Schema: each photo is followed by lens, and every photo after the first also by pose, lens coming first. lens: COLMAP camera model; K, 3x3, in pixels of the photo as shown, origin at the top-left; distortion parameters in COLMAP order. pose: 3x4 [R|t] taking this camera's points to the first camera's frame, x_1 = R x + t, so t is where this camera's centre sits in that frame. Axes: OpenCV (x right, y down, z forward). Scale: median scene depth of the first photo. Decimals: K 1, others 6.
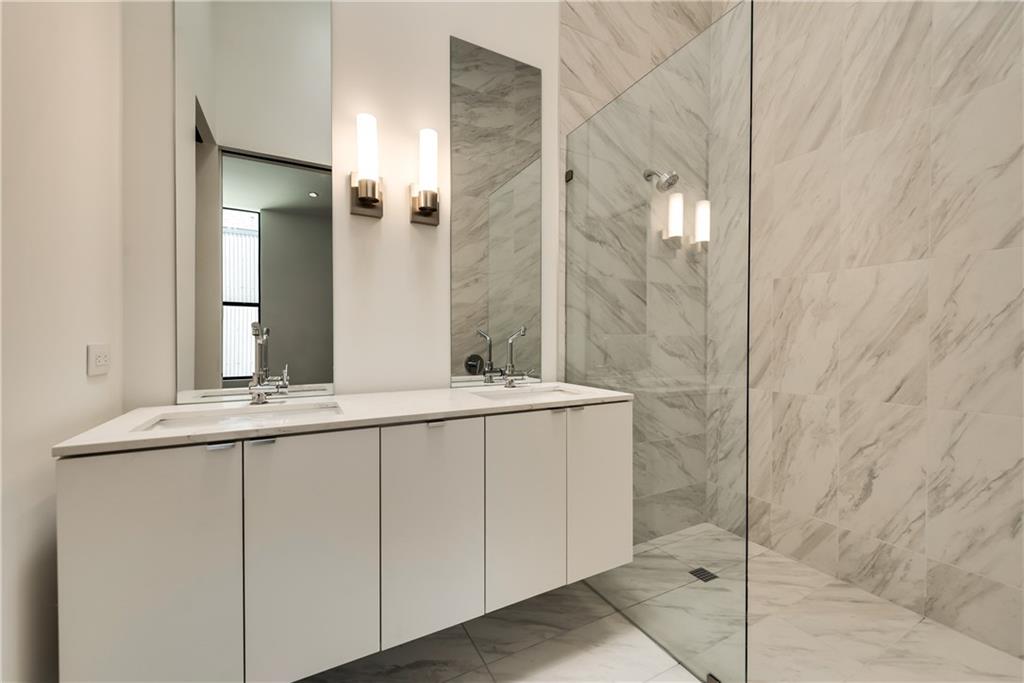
lens RADIAL K [[402.6, 0, 516.7], [0, 402.6, 341.8], [0, 0, 1]] dist [0.001442, -0.002017]
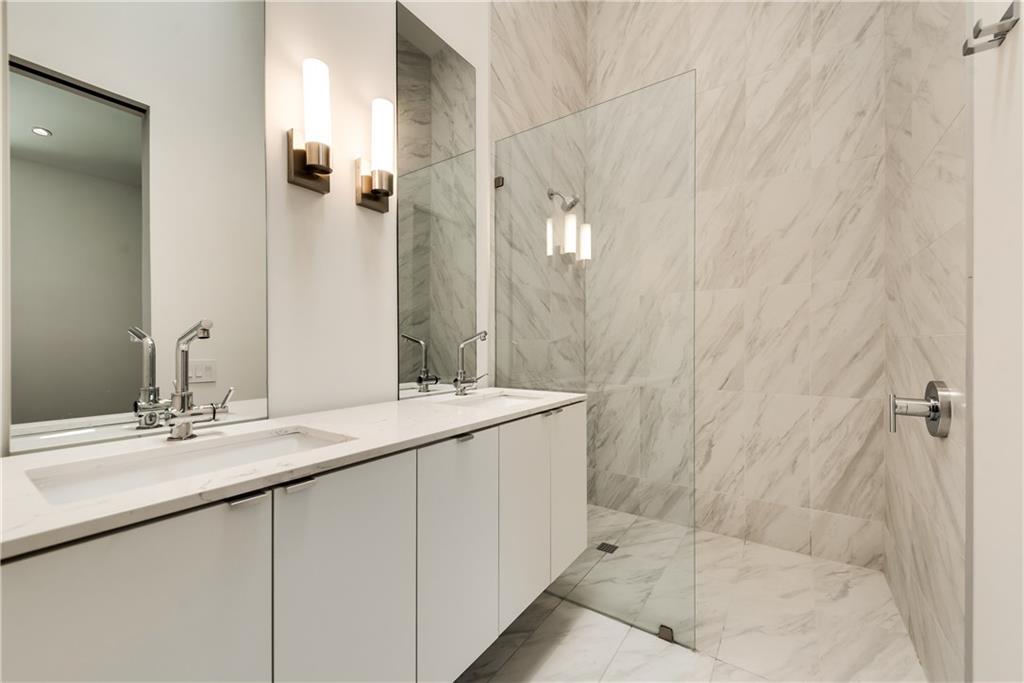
lens RADIAL K [[402.6, 0, 518.4], [0, 402.6, 344.0], [0, 0, 1]] dist [0.001442, -0.002017]
pose [[0.887725, 0.000353, 0.460373, -0.315743], [0.003325, 0.999969, -0.007178, 0.000650], [-0.460362, 0.007903, 0.887696, 0.093646]]
